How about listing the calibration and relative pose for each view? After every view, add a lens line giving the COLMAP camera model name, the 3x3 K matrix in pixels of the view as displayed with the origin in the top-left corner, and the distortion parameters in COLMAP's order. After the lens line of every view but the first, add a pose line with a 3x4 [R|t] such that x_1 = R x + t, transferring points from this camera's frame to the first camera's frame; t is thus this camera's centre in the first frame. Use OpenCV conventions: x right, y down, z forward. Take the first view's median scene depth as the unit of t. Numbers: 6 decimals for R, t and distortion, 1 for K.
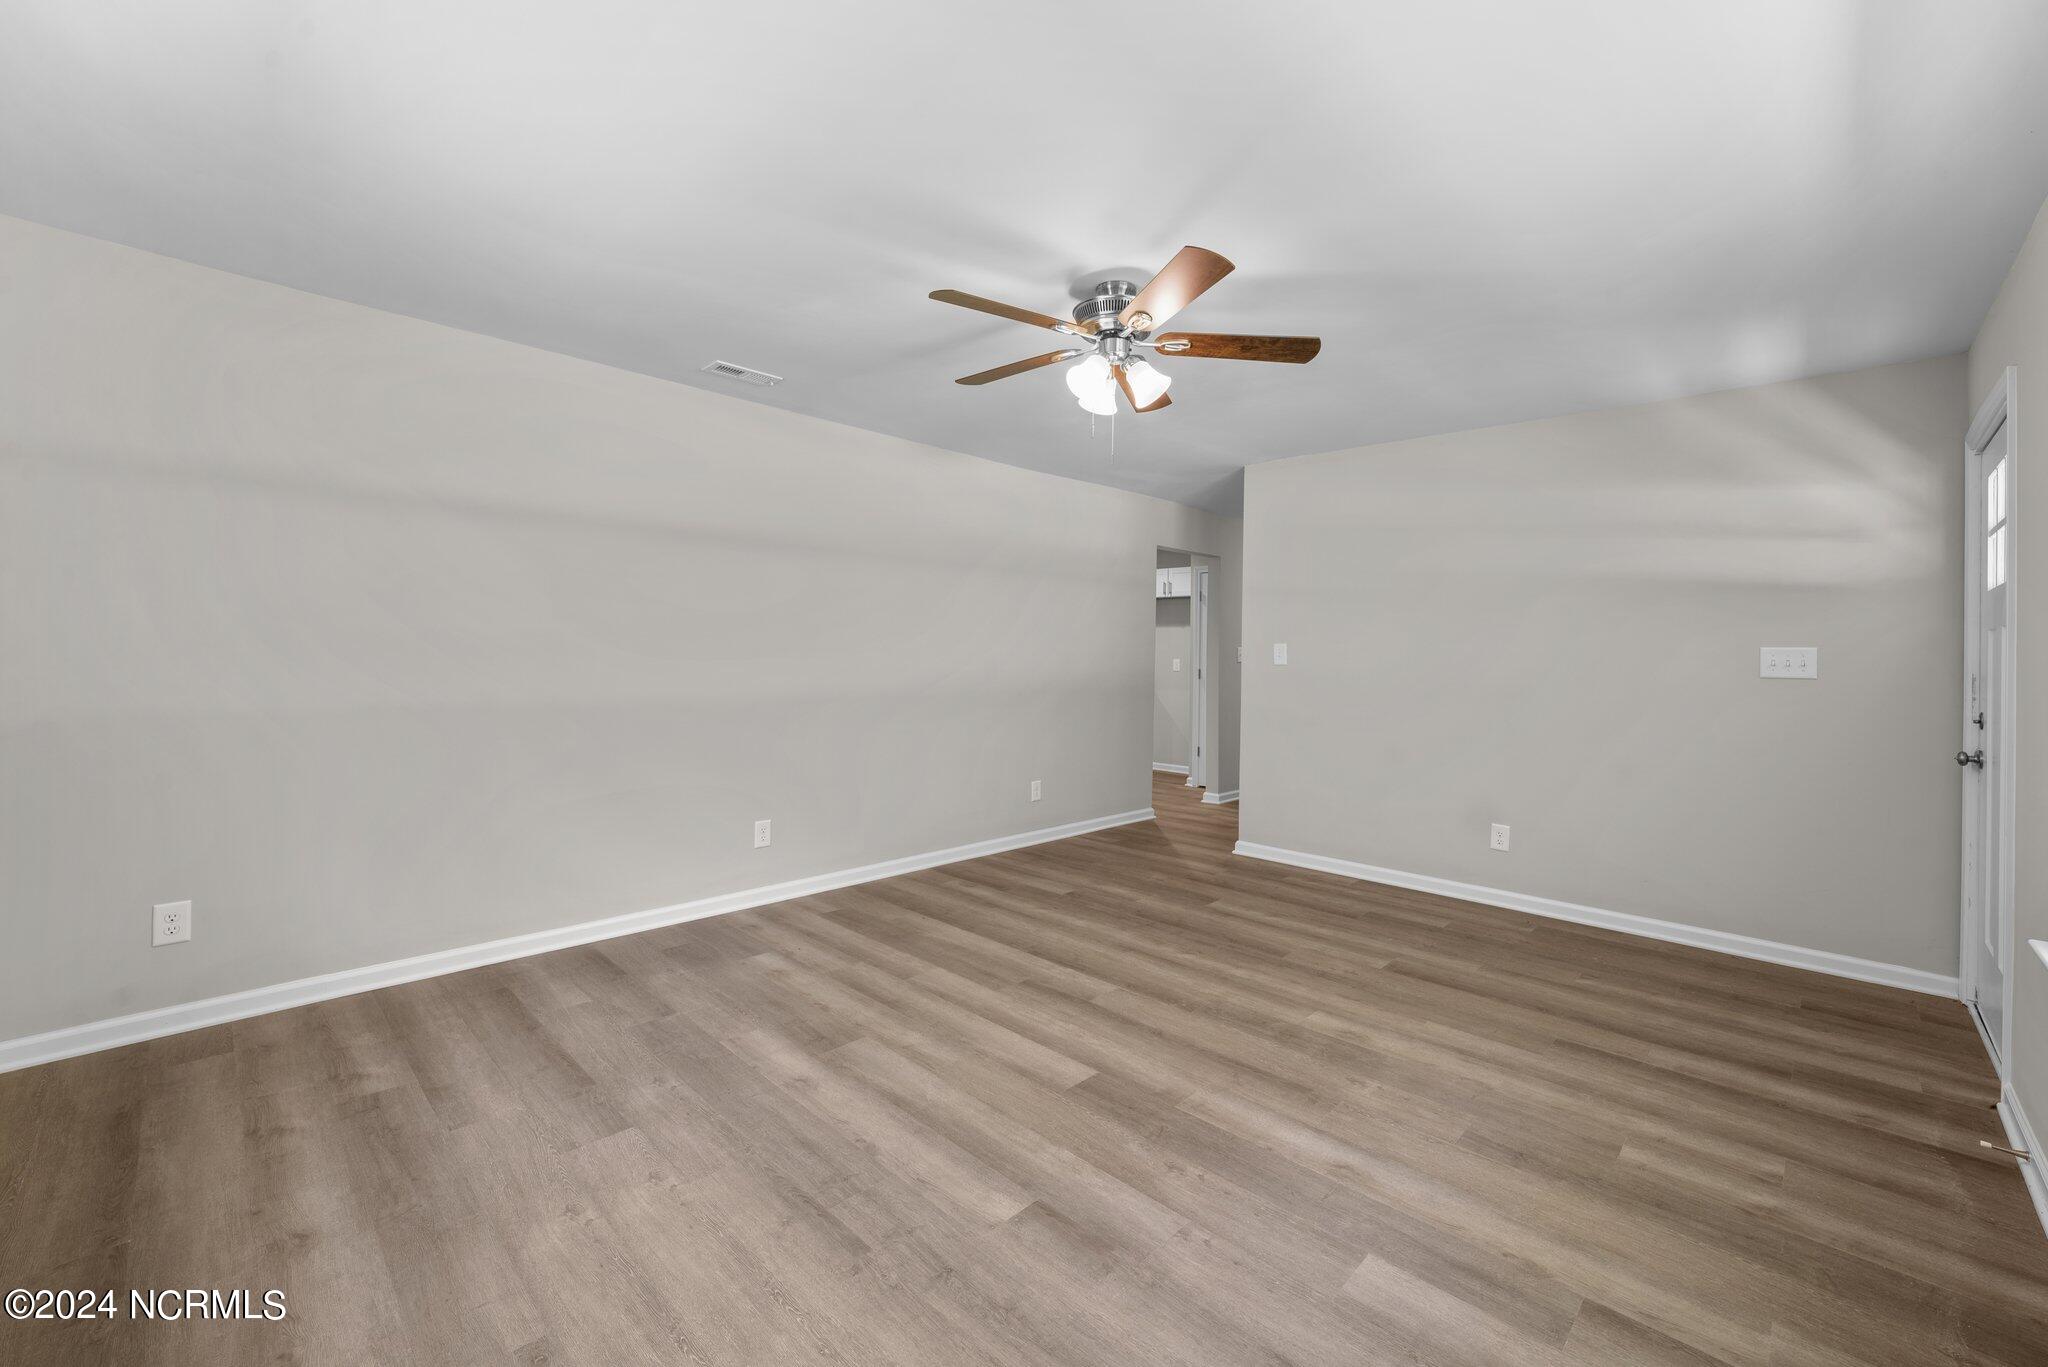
lens RADIAL K [[821.7, 0, 1028.3], [0, 821.7, 659.8], [0, 0, 1]] dist [0.000365, 0.000731]
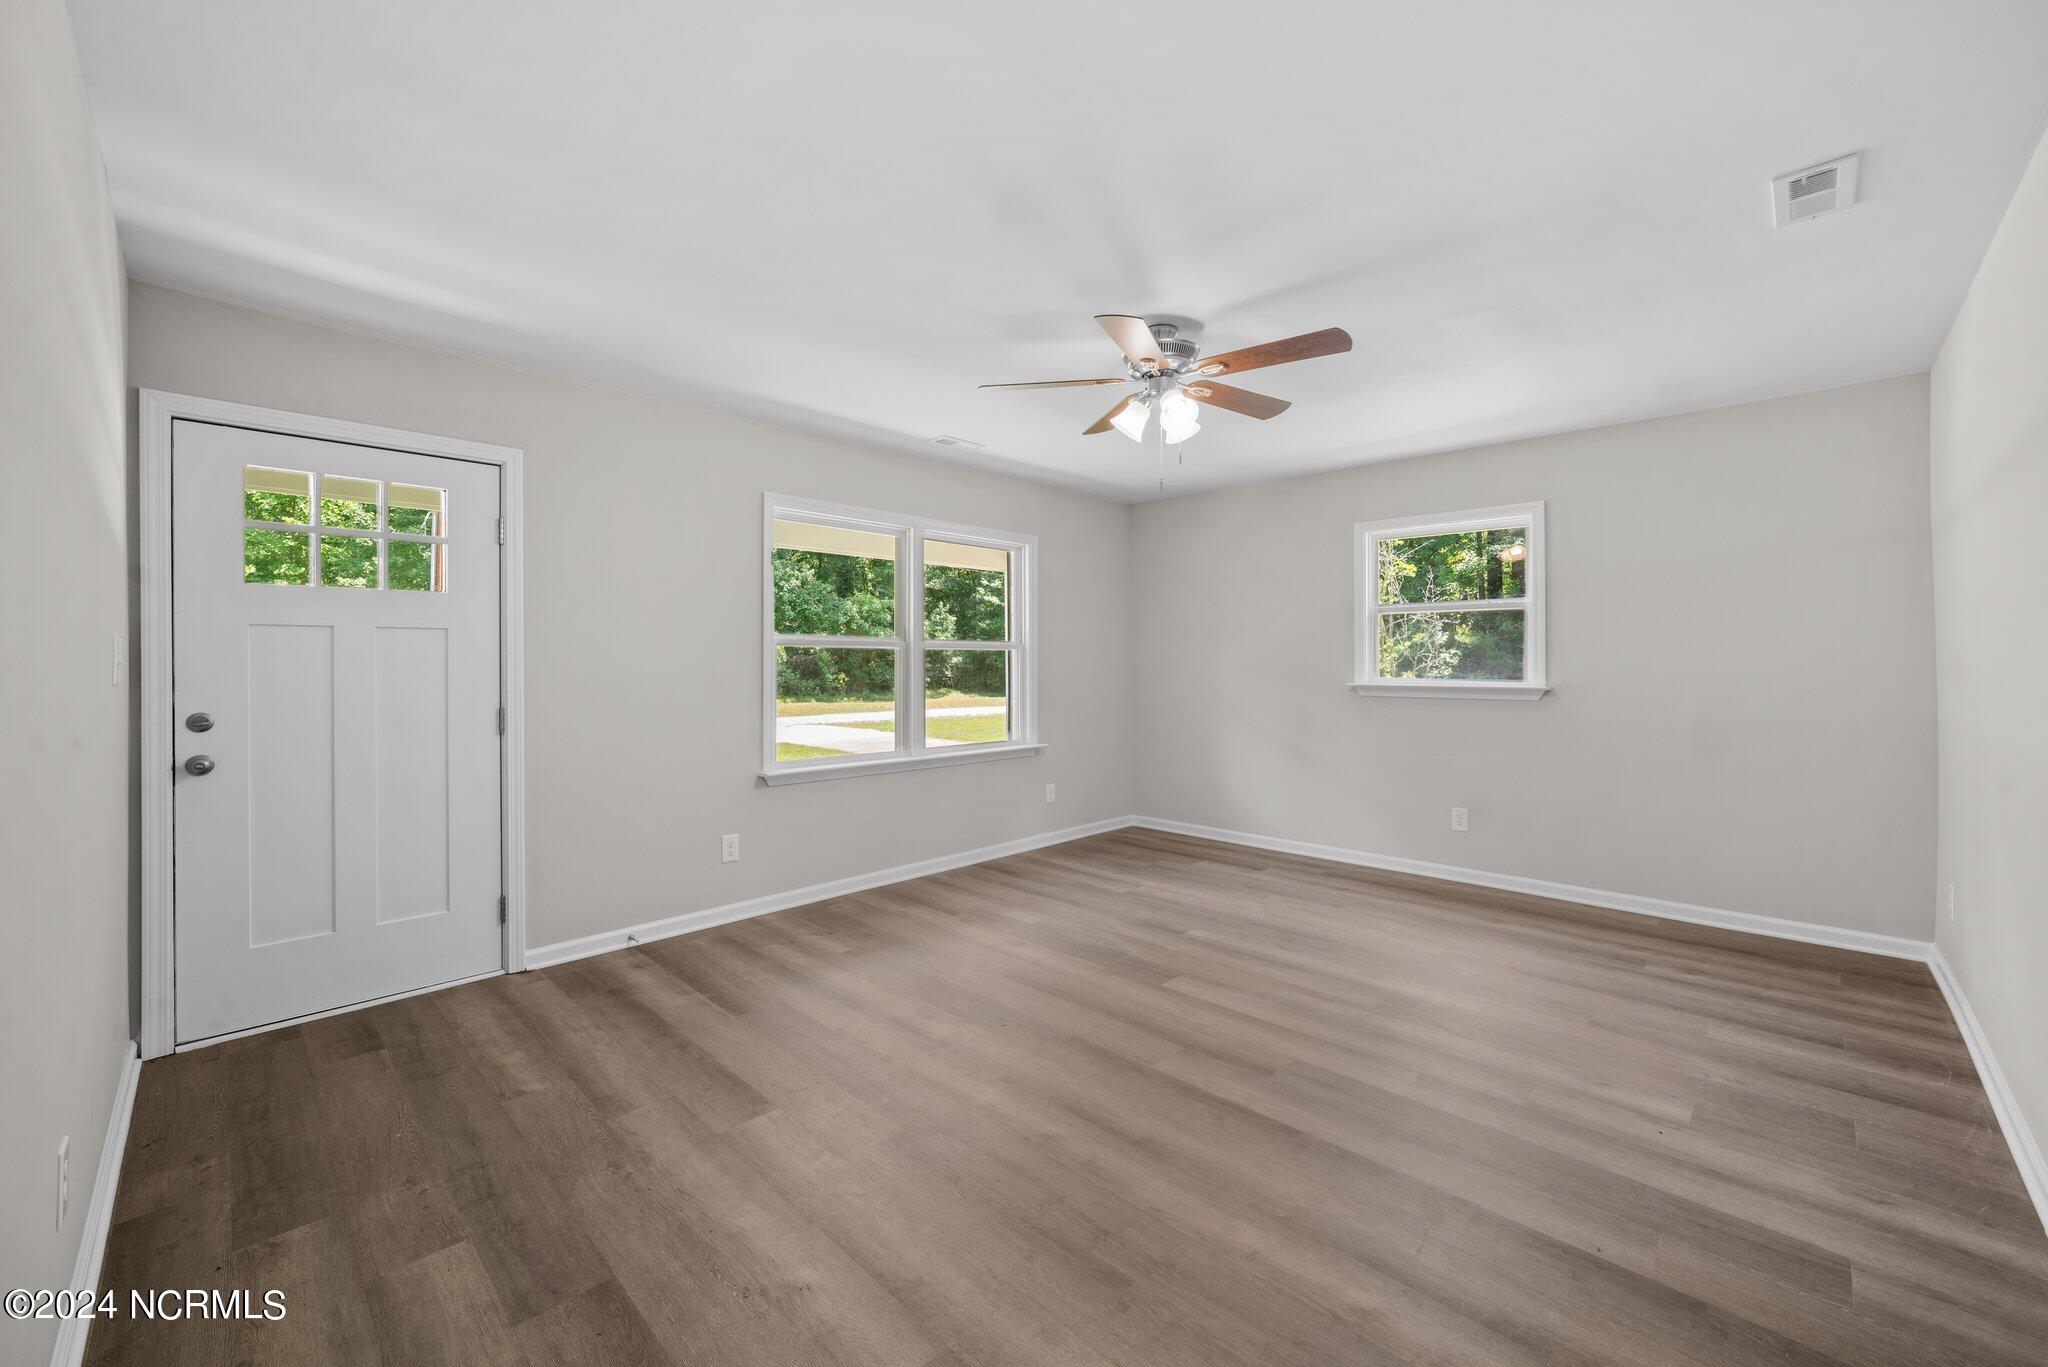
lens RADIAL K [[821.7, 0, 1028.3], [0, 821.7, 659.8], [0, 0, 1]] dist [0.000365, 0.000731]
pose [[-0.999877, -0.015349, -0.003239, 0.301074], [-0.015357, 0.999879, 0.002409, -0.010394], [0.003202, 0.002459, -0.999992, 2.253482]]
